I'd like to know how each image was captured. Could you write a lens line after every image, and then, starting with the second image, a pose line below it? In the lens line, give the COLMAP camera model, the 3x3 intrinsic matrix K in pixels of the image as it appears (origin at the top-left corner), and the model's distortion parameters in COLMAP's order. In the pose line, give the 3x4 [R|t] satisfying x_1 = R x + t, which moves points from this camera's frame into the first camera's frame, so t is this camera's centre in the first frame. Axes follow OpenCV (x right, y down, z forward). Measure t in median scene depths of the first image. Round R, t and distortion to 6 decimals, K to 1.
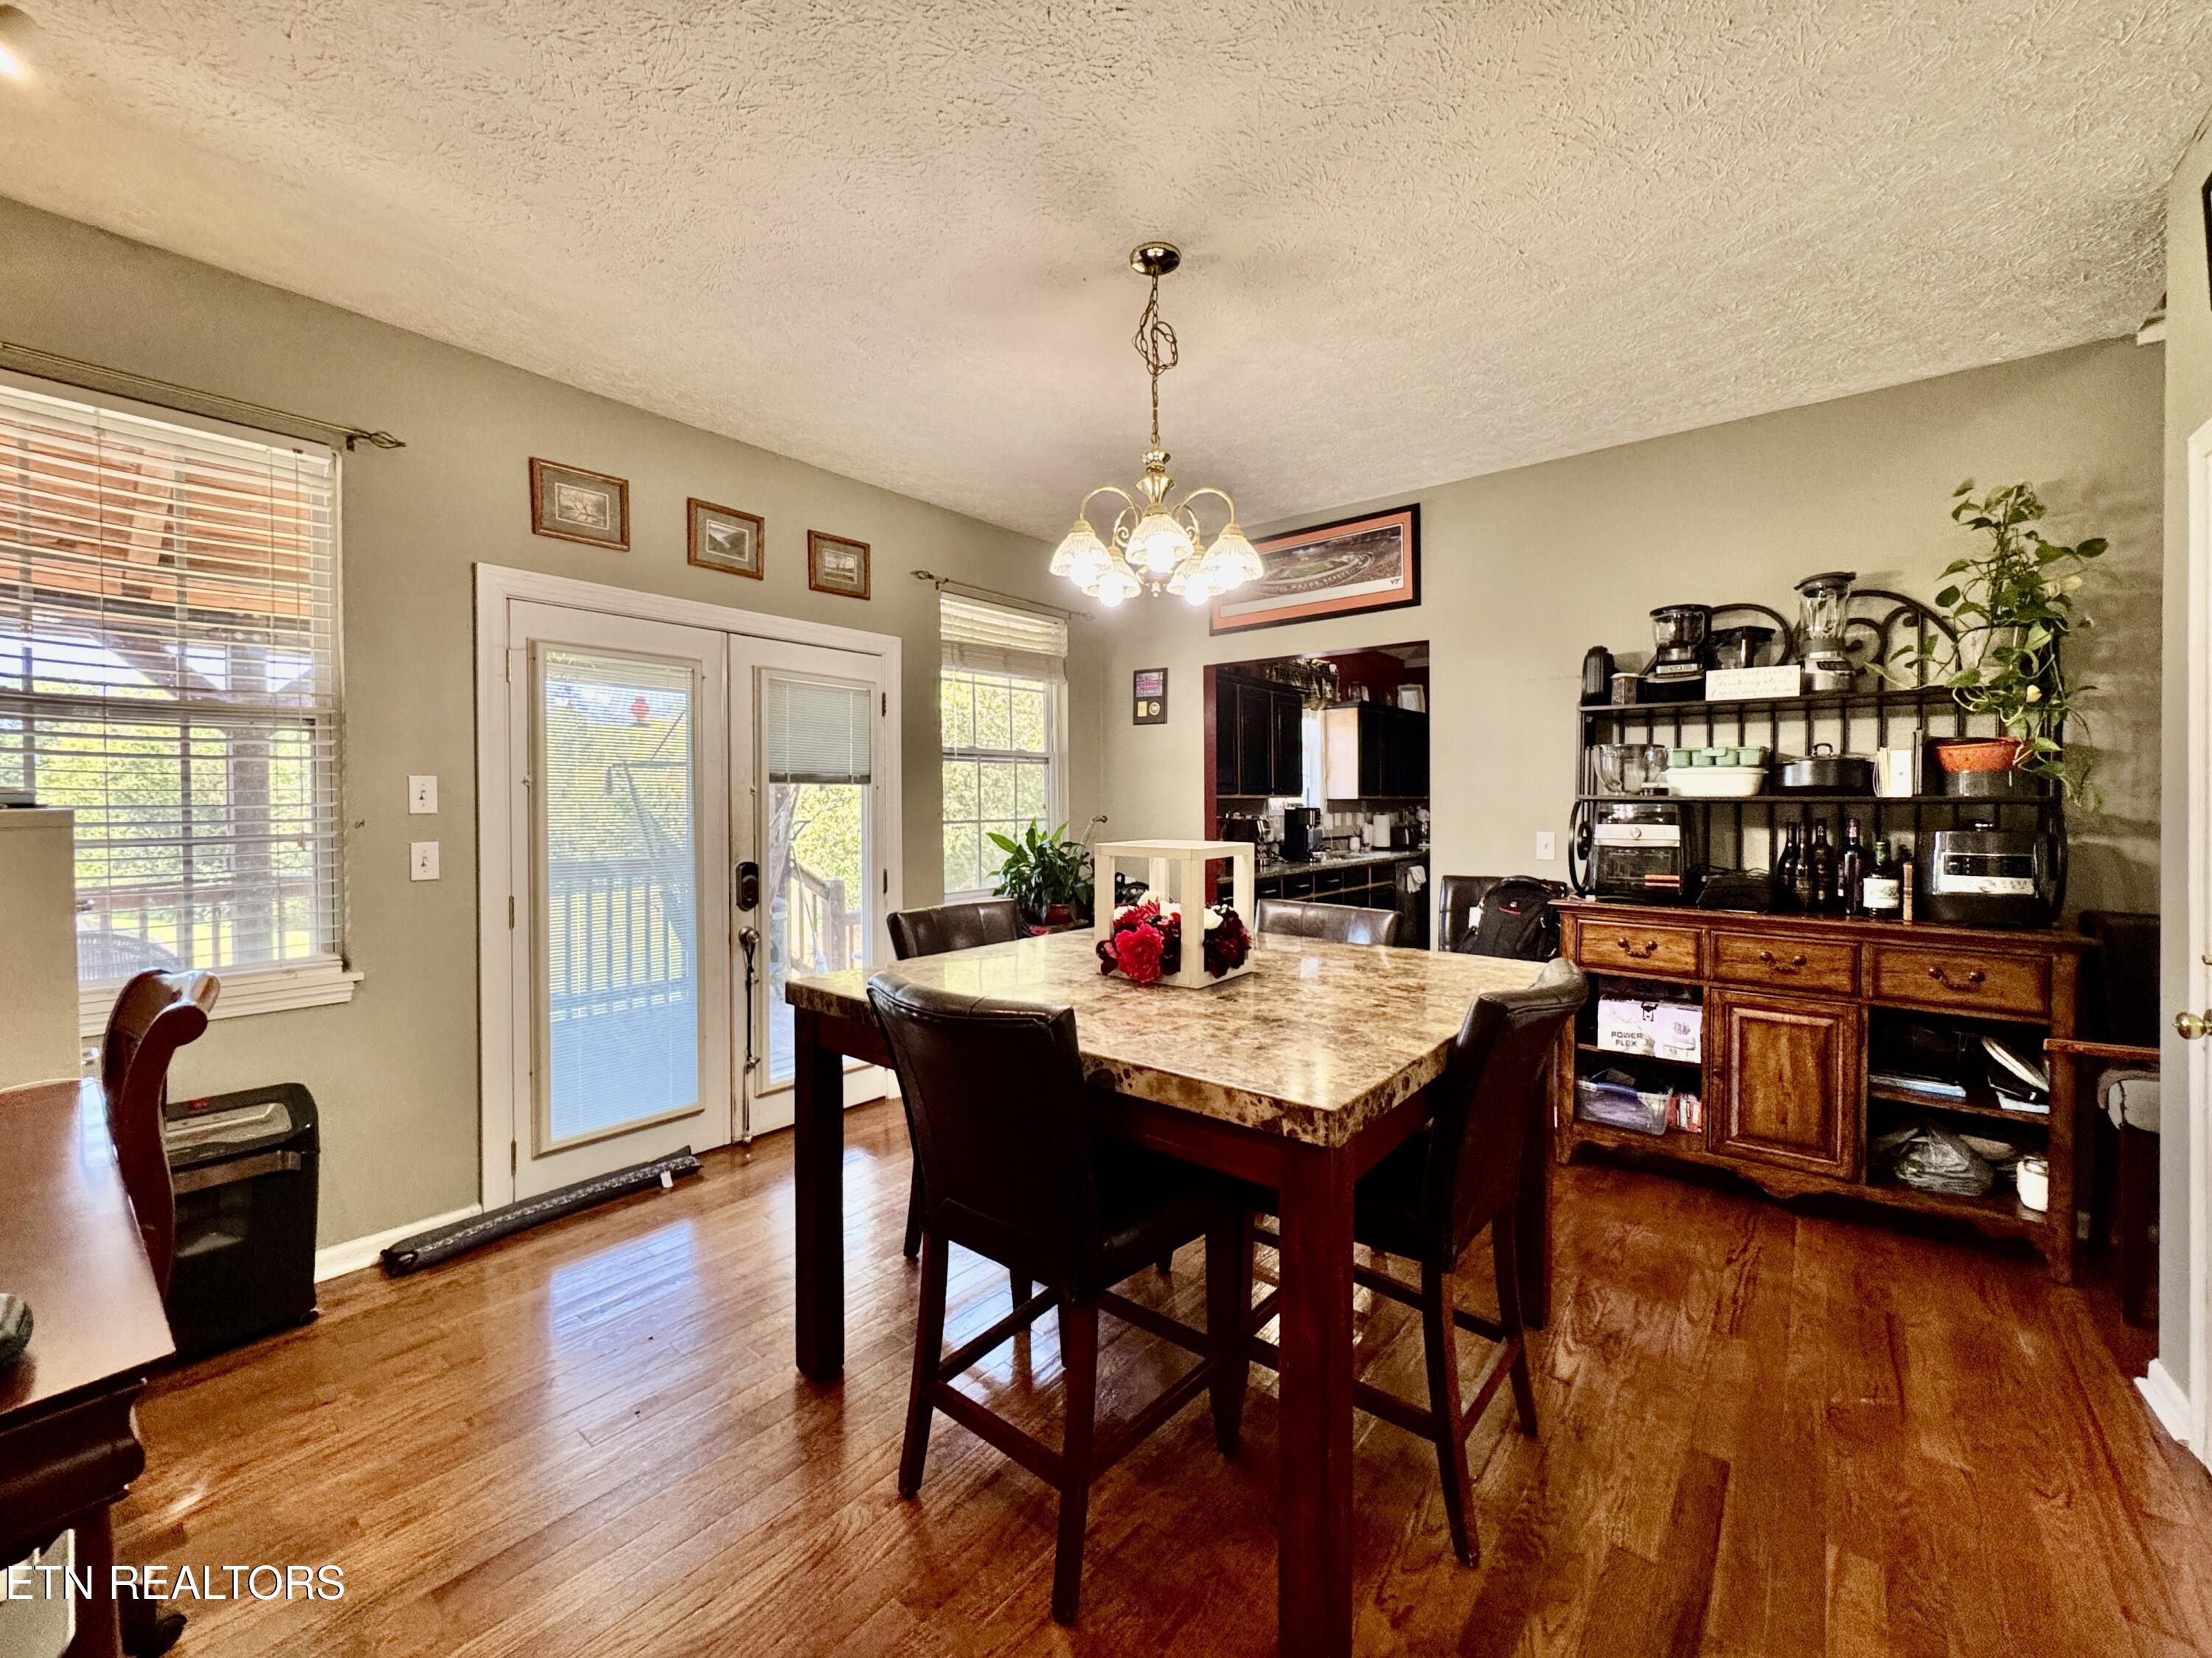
lens RADIAL K [[890.6, 0, 1110.0], [0, 890.6, 808.0], [0, 0, 1]] dist [0.001626, -0.000023]
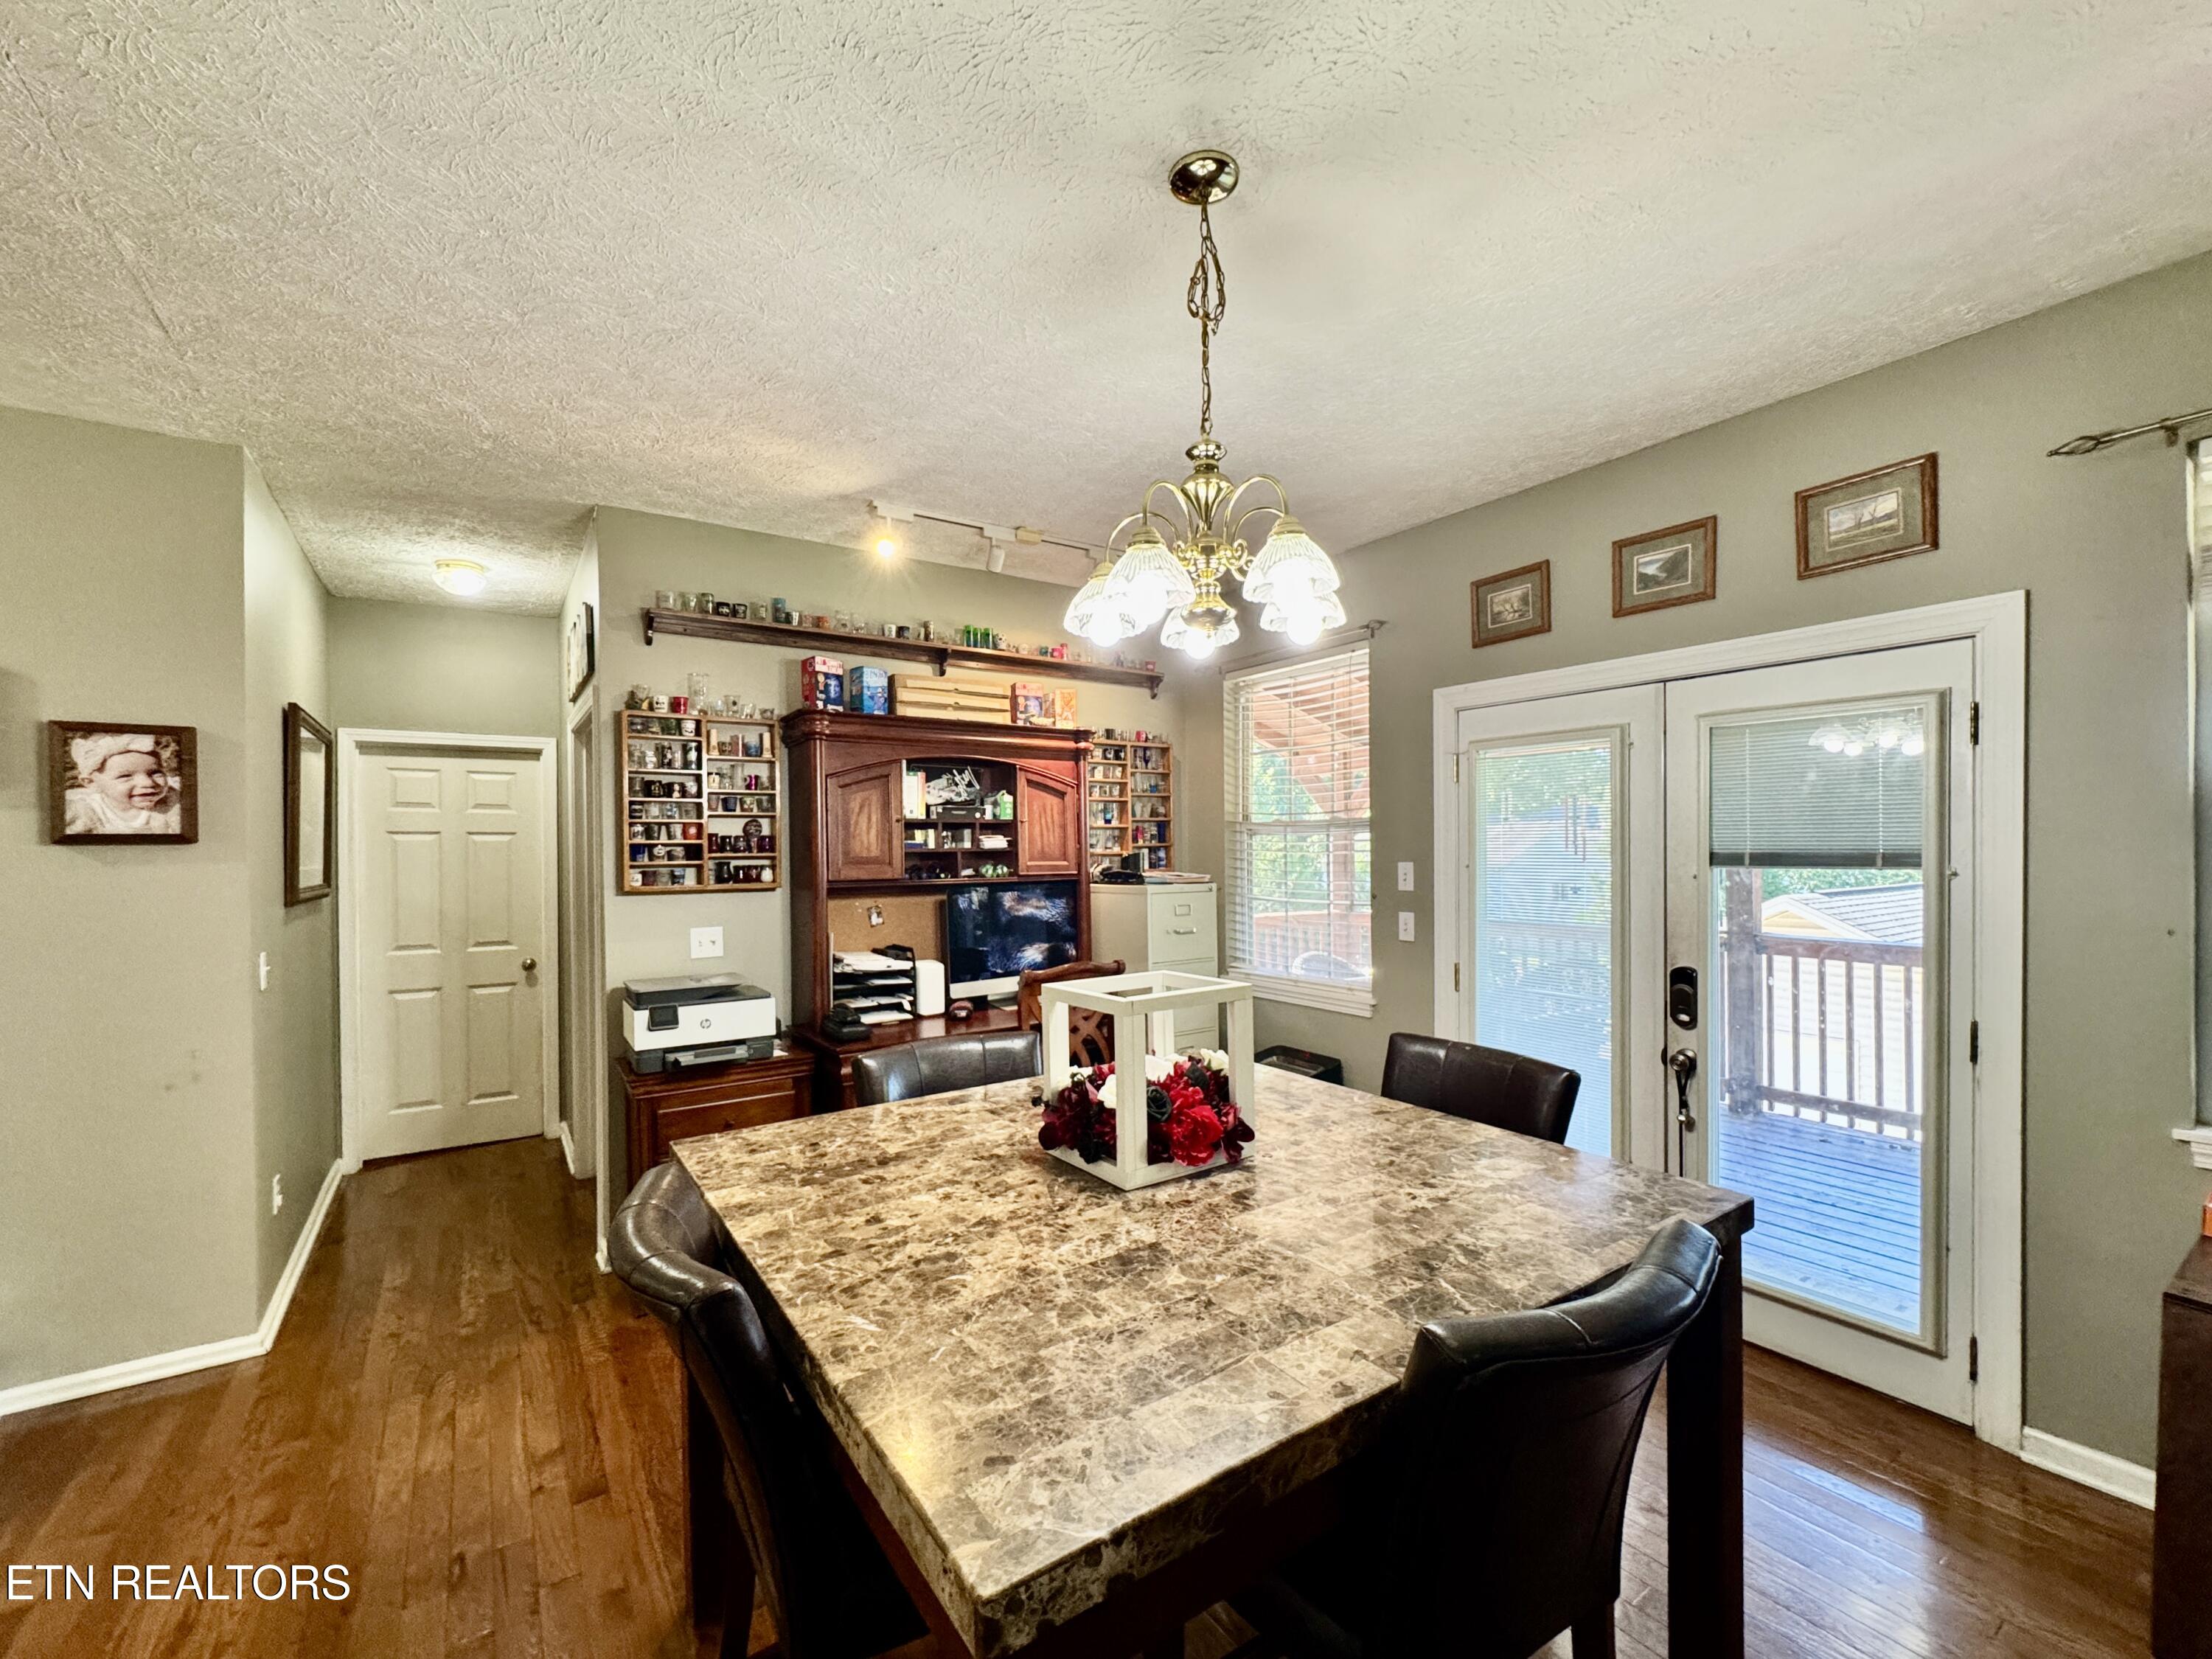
lens RADIAL K [[890.7, 0, 1080.4], [0, 890.7, 865.6], [0, 0, 1]] dist [0.001626, -0.000023]
pose [[-0.272809, 0.015490, -0.961943, 0.506524], [0.000025, 0.999870, 0.016093, -0.042859], [0.962068, 0.004366, -0.272774, 0.716607]]
